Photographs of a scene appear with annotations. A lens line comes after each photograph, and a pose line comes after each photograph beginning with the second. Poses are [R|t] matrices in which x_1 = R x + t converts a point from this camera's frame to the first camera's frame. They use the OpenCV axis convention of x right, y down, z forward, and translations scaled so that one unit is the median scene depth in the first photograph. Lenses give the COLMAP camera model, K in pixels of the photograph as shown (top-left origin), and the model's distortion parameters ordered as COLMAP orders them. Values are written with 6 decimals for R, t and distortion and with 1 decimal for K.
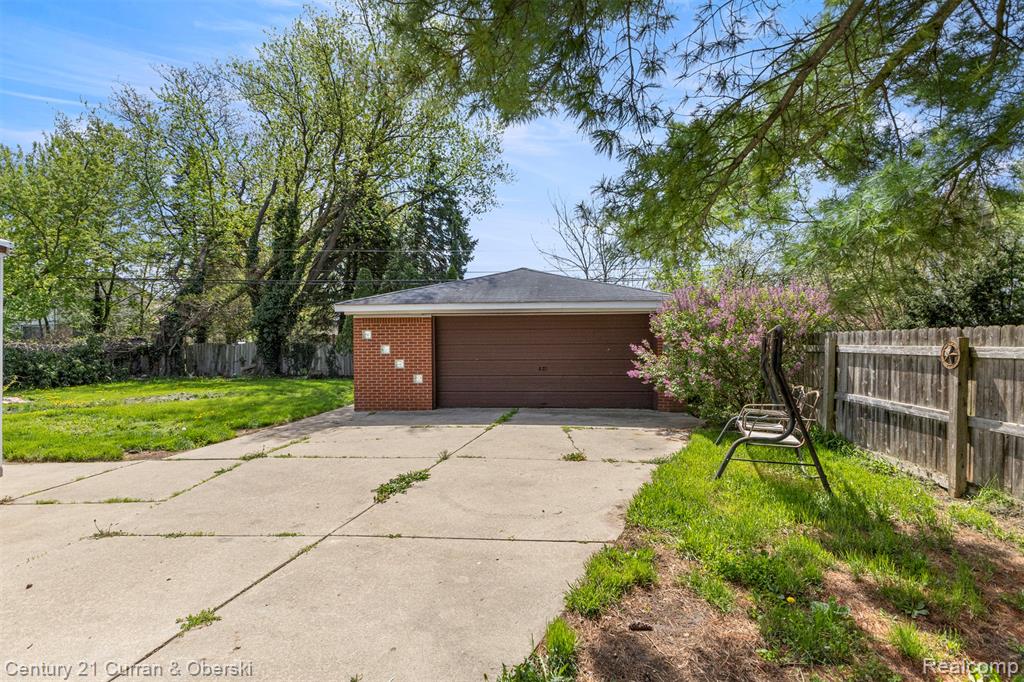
lens RADIAL K [[494.7, 0, 512.0], [0, 494.7, 341.0], [0, 0, 1]] dist [0.004742, -0.000666]
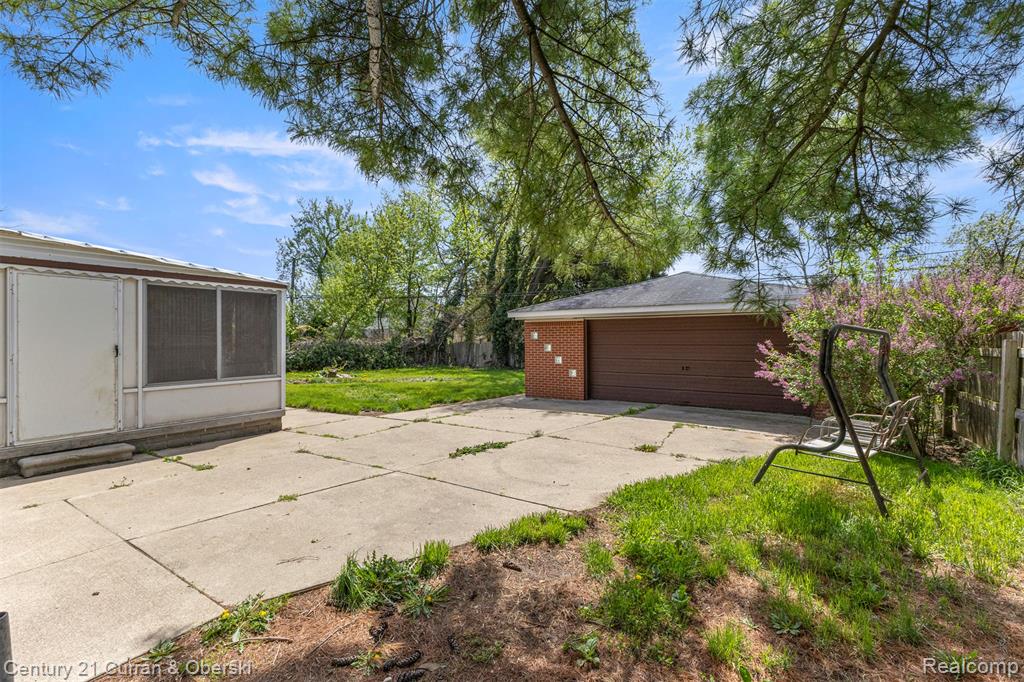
lens RADIAL K [[444.2, 0, 512.0], [0, 444.2, 341.0], [0, 0, 1]] dist [0.001076, 0.000100]
pose [[0.876468, 0.007850, -0.481396, 0.285656], [-0.008917, 0.999960, 0.000071, 0.001863], [0.481377, 0.004231, 0.876503, 0.003904]]
